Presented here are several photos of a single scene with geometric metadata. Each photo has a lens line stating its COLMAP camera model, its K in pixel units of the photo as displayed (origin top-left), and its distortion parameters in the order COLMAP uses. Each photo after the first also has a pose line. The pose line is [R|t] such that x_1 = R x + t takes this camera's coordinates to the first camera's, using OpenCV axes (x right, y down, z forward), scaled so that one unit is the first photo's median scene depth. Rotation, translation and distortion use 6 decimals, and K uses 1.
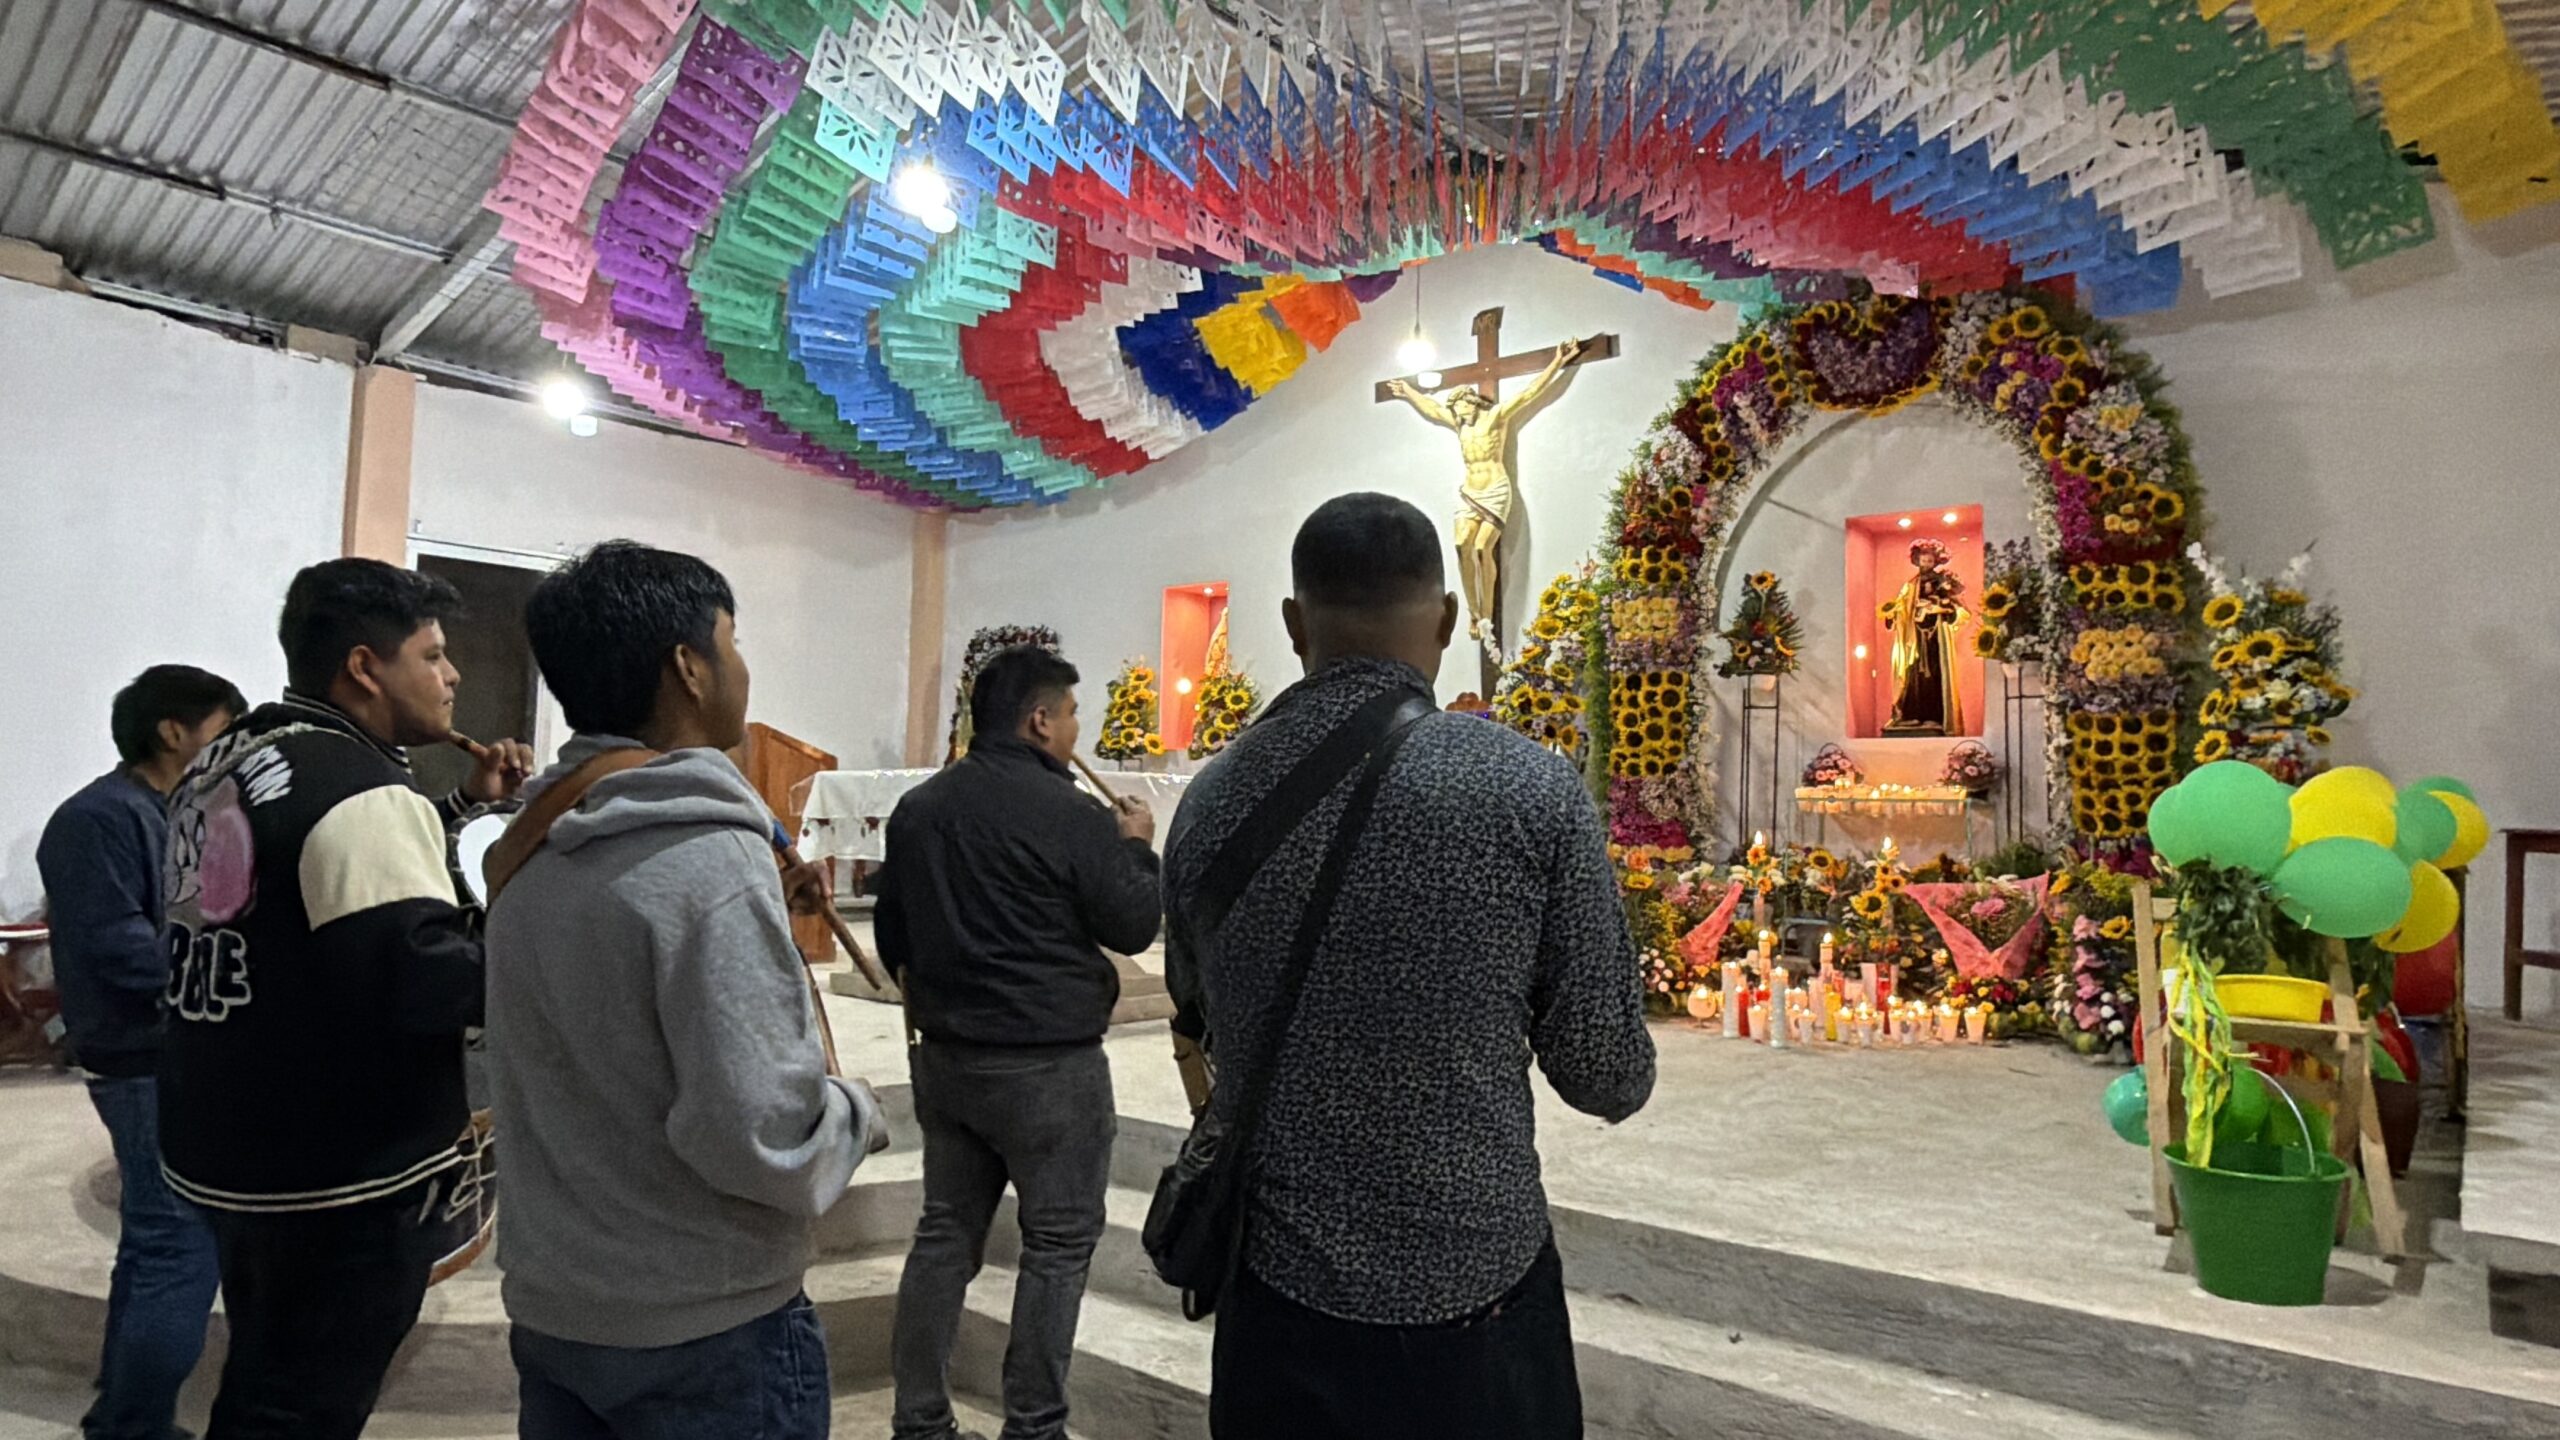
lens RADIAL K [[1554.9, 0, 1288.1], [0, 1554.9, 714.7], [0, 0, 1]] dist [0.019663, 0.001335]
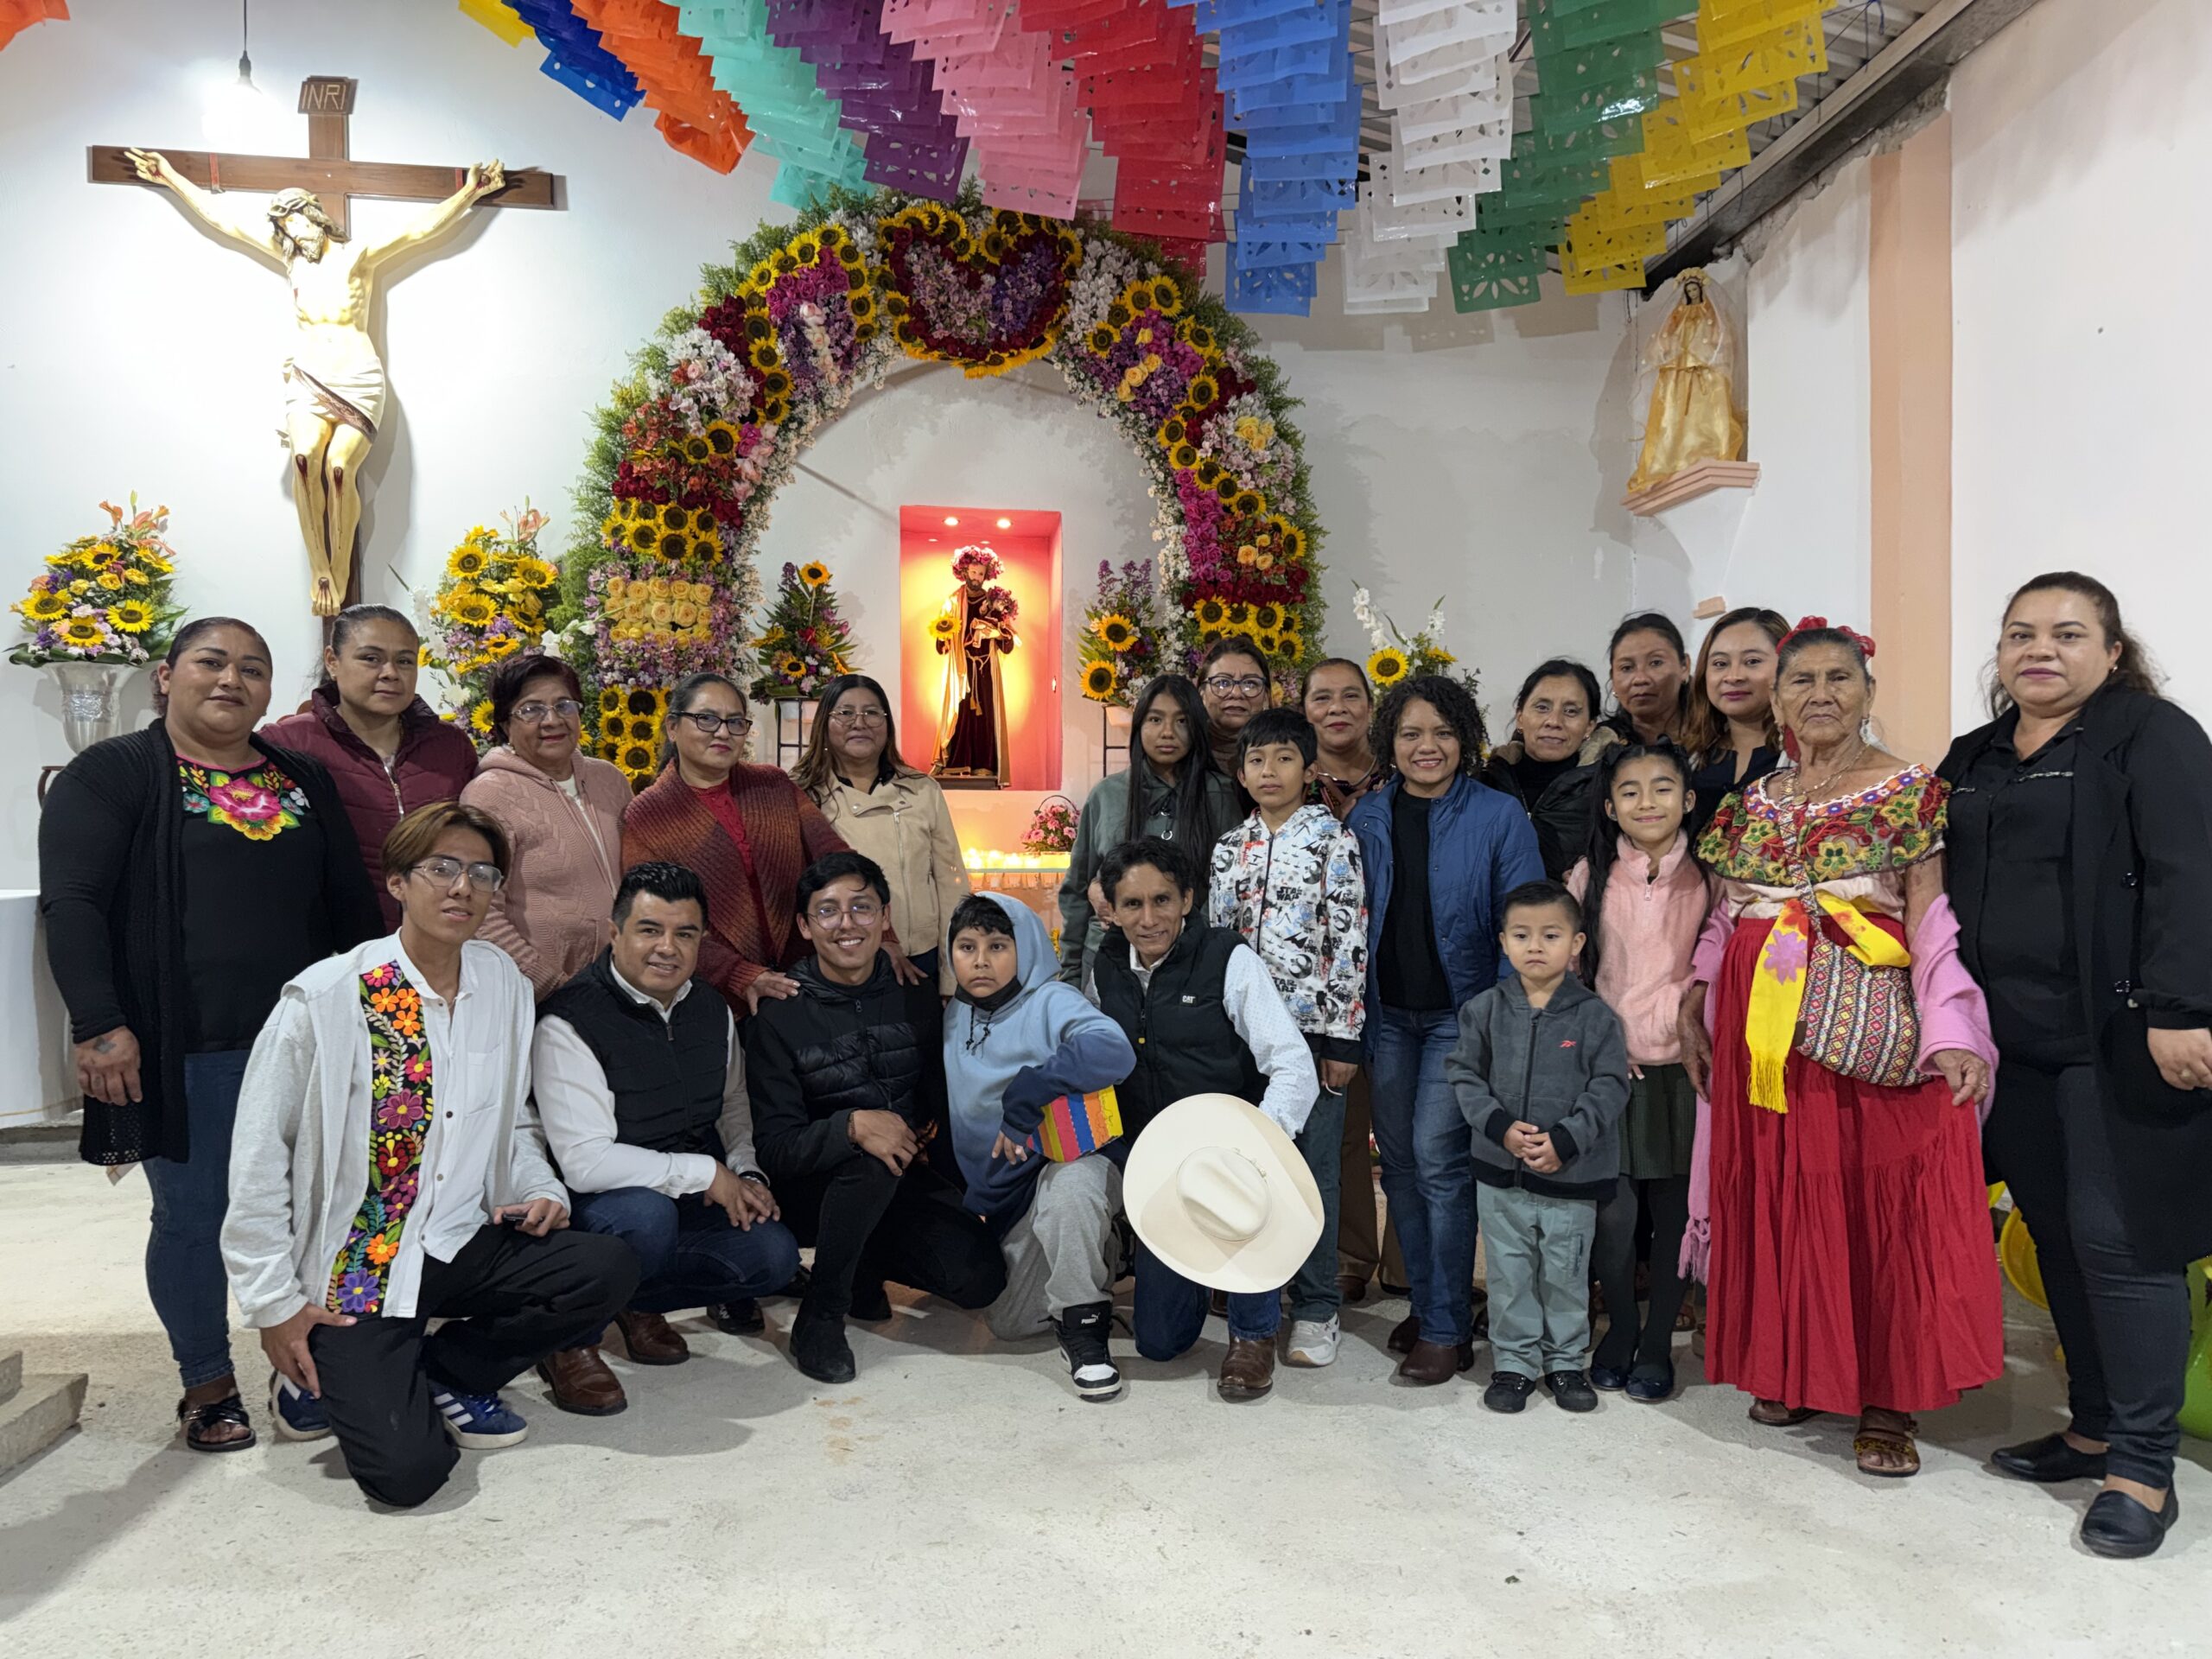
lens RADIAL K [[1552.3, 0, 1134.9], [0, 1552.3, 892.1], [0, 0, 1]] dist [0.022593, -0.035407]
pose [[0.674323, -0.037149, 0.737502, -0.143580], [-0.040389, 0.995383, 0.087068, -0.006255], [-0.737331, -0.088499, 0.669709, 0.383771]]
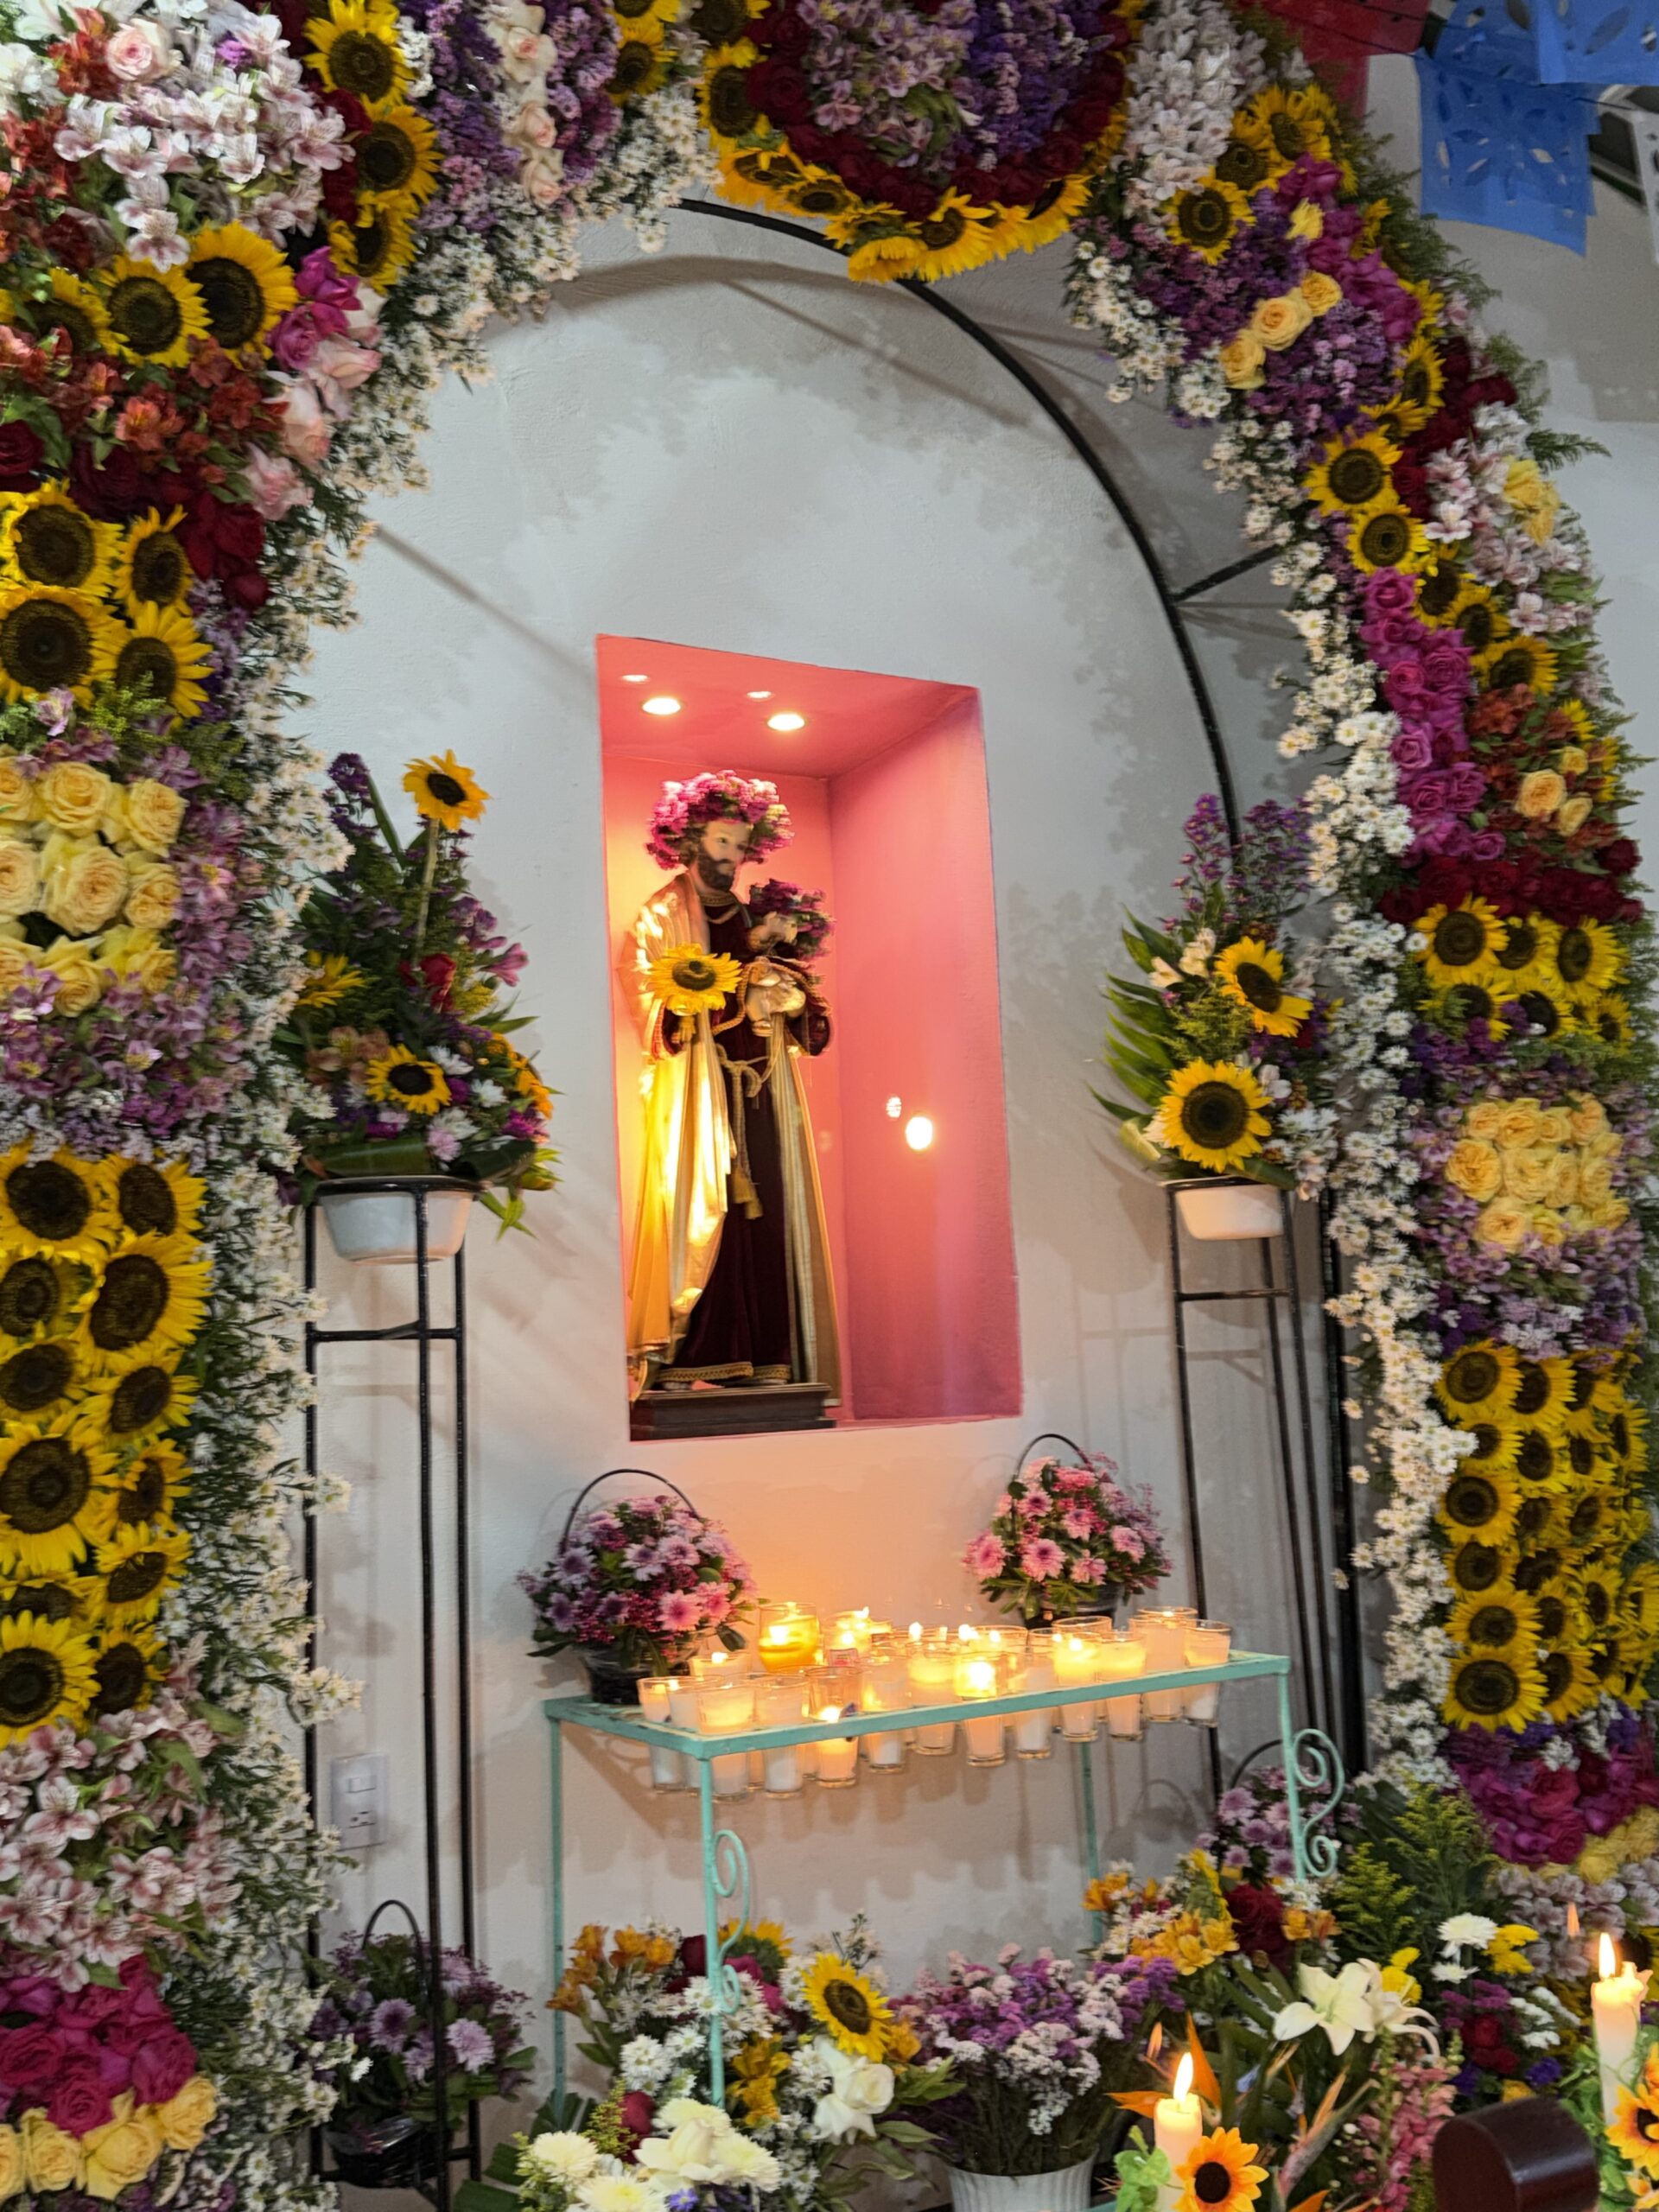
lens RADIAL K [[2106.1, 0, 856.0], [0, 2106.1, 1132.3], [0, 0, 1]] dist [0.002174, 0.000000]
pose [[0.390353, 0.061295, 0.918622, 0.042603], [-0.008141, 0.997972, -0.063130, -0.015862], [-0.920629, 0.017164, 0.390061, 0.827479]]
